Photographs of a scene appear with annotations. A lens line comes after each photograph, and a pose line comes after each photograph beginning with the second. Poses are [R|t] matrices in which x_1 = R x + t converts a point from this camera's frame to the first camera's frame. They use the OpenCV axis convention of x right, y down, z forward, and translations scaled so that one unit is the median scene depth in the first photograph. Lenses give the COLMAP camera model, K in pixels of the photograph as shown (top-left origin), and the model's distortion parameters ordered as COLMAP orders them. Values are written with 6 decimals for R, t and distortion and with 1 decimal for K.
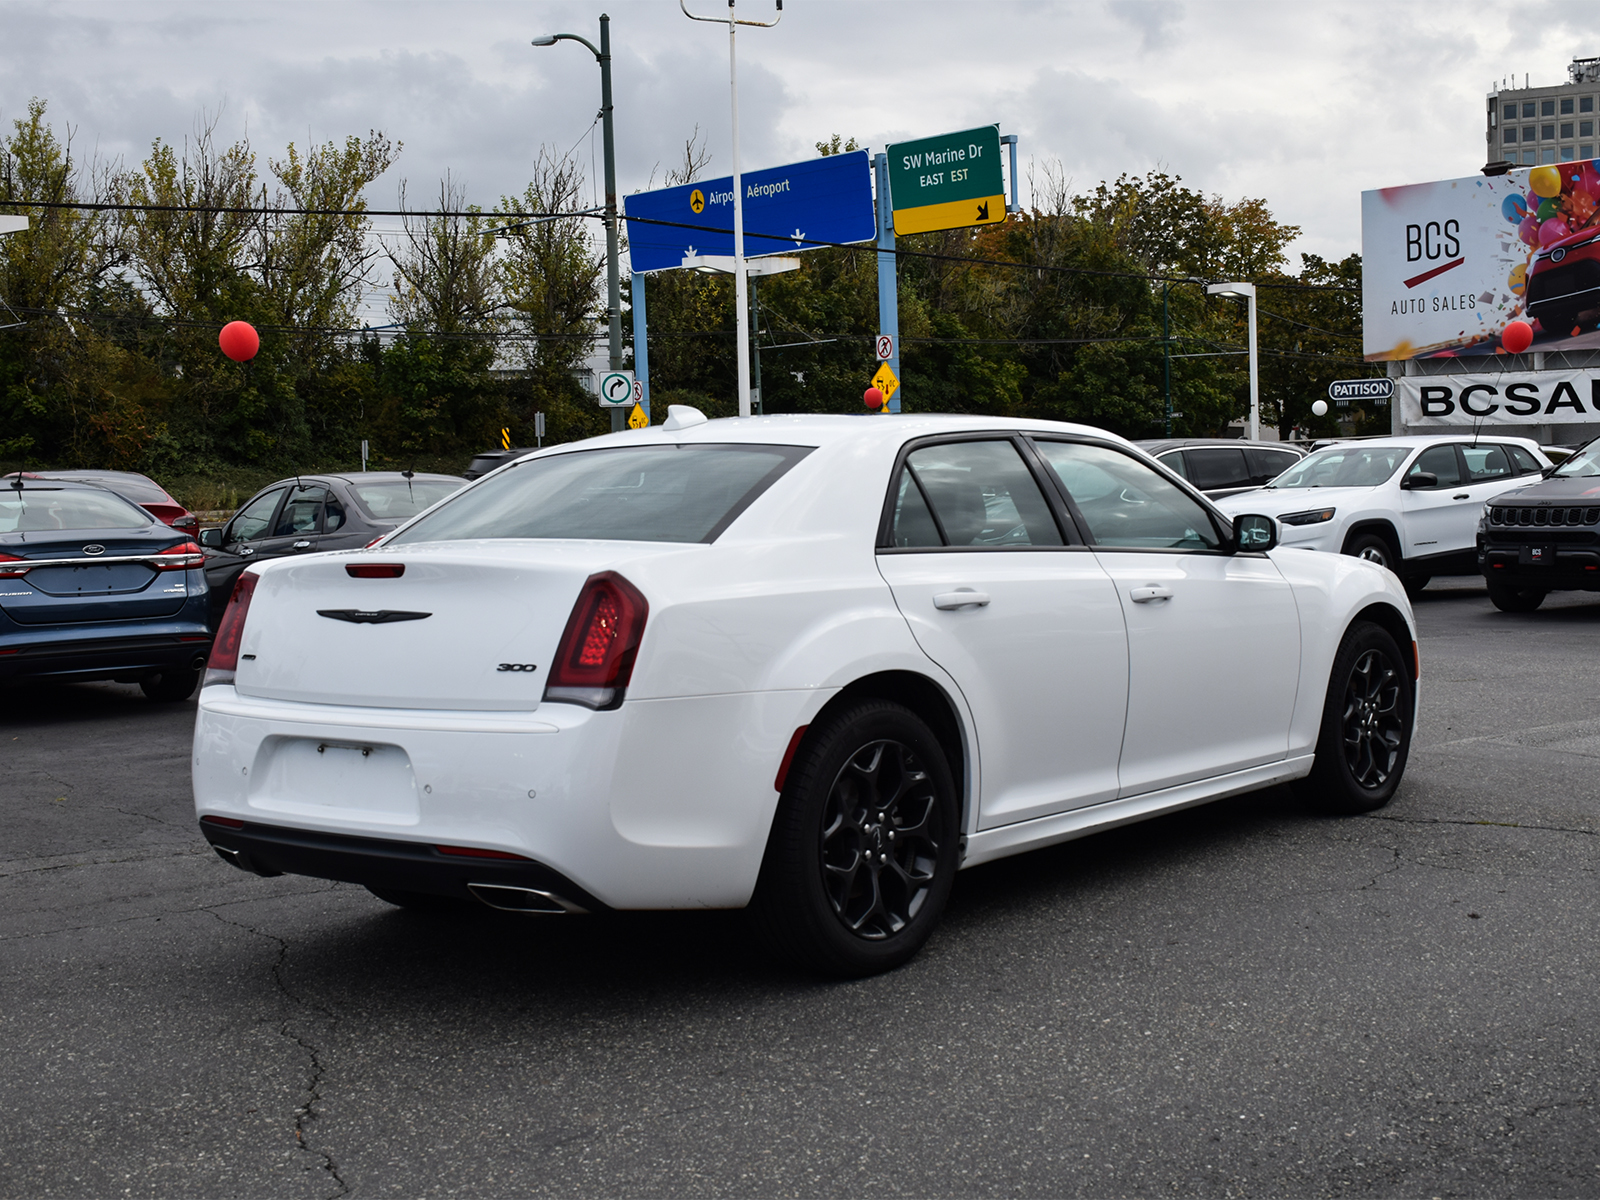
lens RADIAL K [[1854.7, 0, 800.0], [0, 1854.7, 600.0], [0, 0, 1]] dist [-0.006245, -0.013065]
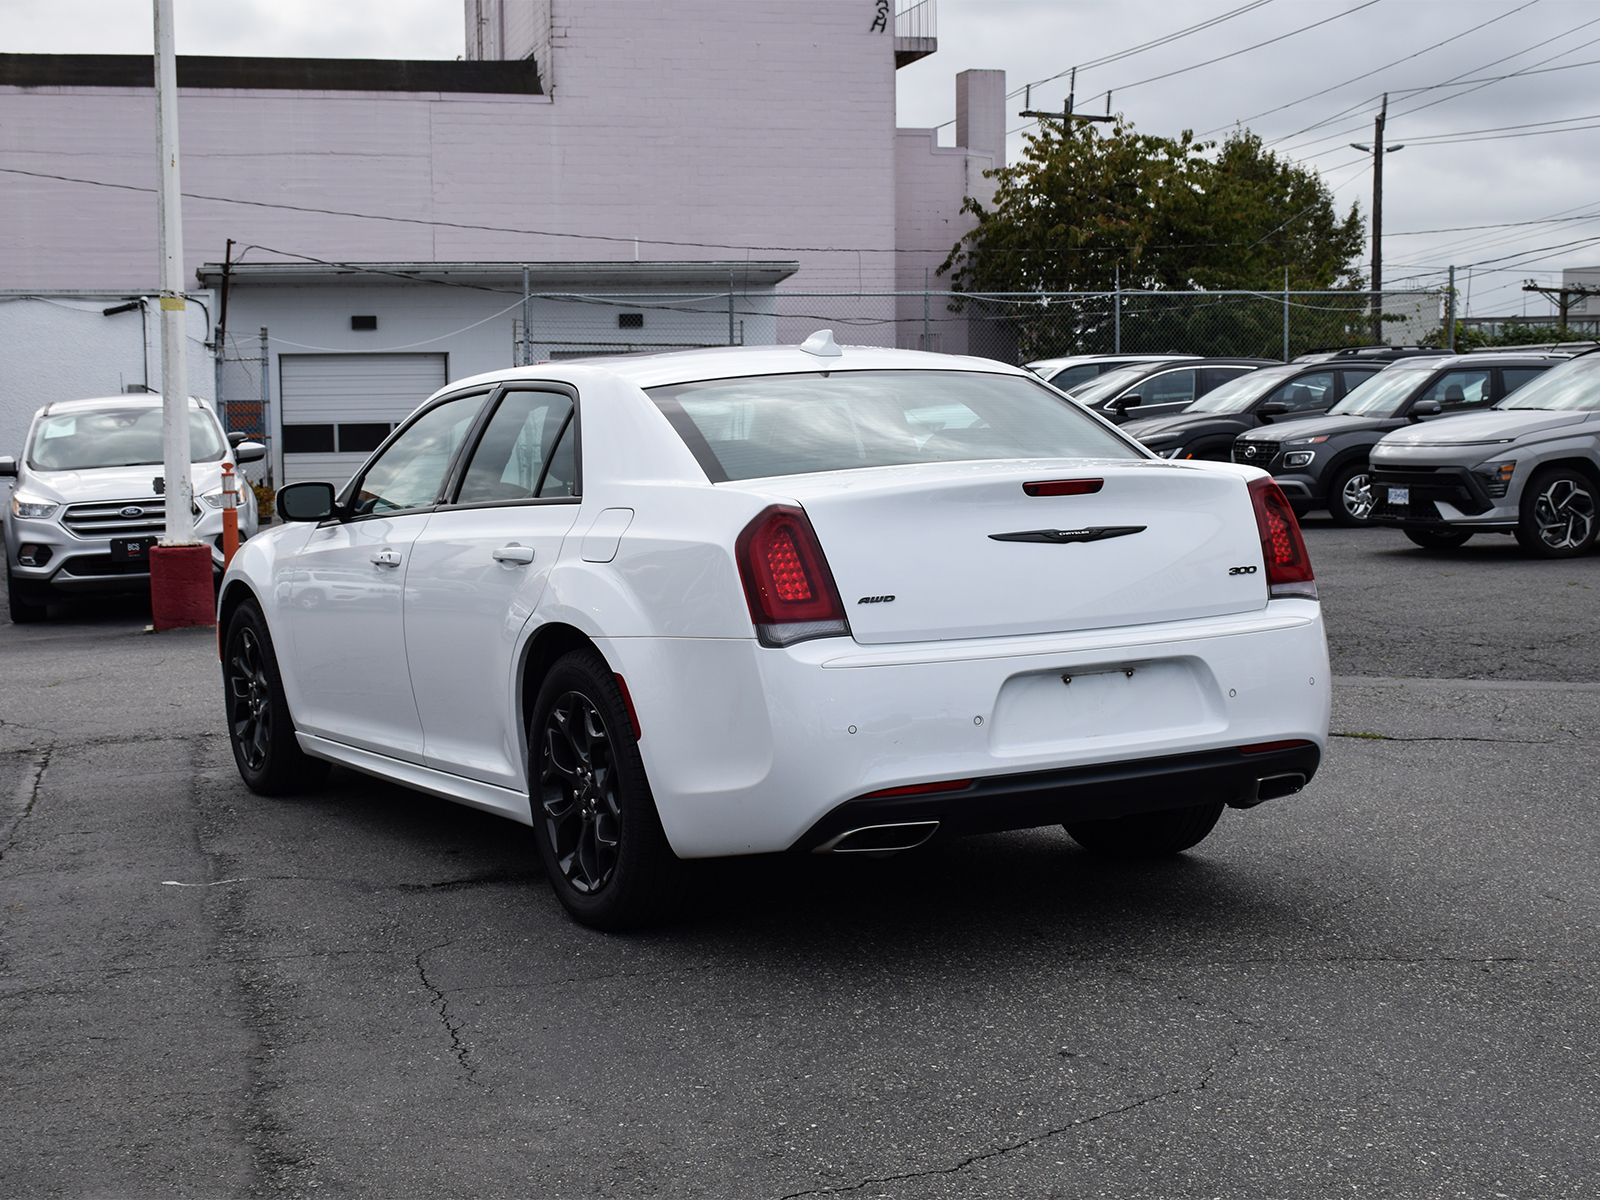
lens RADIAL K [[2246.3, 0, 568.0], [0, 2246.3, 598.4], [0, 0, 1]] dist [-0.019521, -0.087366]
pose [[0.498072, -0.051516, 0.865604, -1.323297], [0.071591, 0.997269, 0.018158, 0.001727], [-0.864175, 0.052926, 0.500400, 0.639224]]
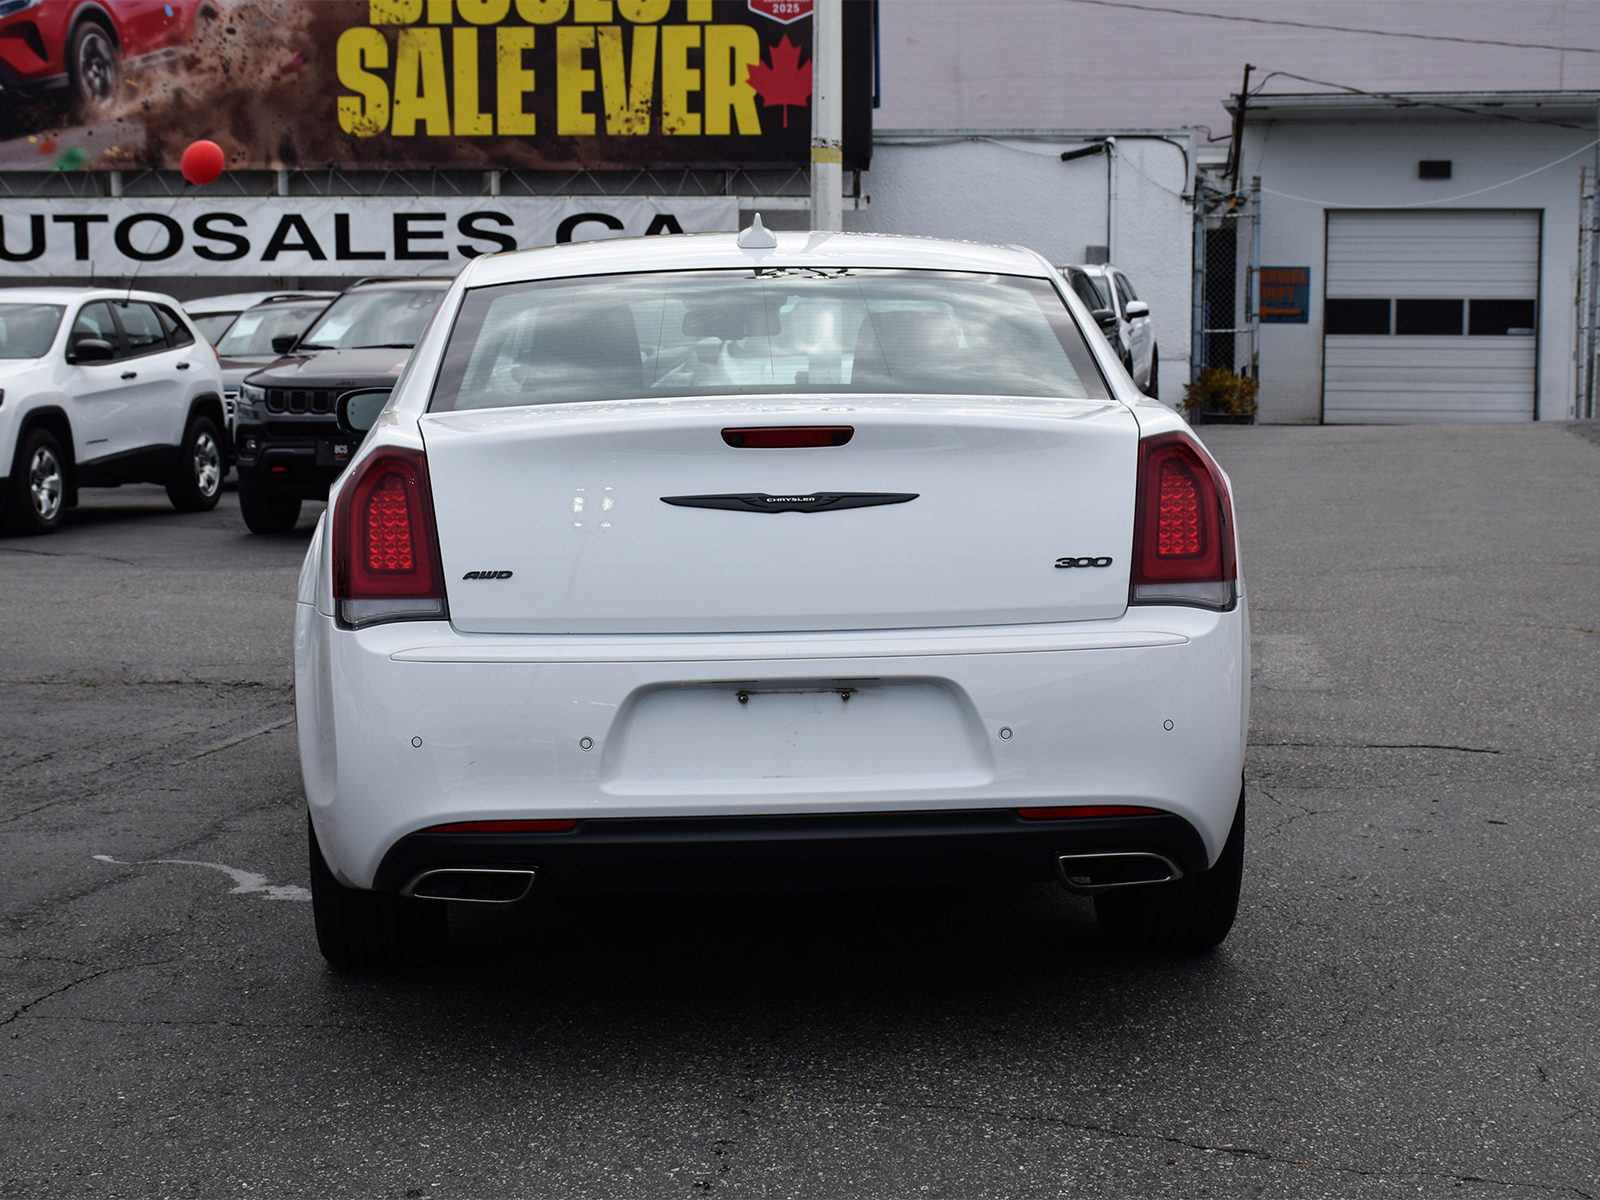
lens RADIAL K [[2781.9, 0, 800.0], [0, 2781.9, 600.0], [0, 0, 1]] dist [-0.019541, -0.013546]
pose [[0.789468, -0.040384, 0.612462, -0.850928], [0.025550, 0.999131, 0.032945, 0.010887], [-0.613260, -0.010361, 0.789813, 0.172508]]
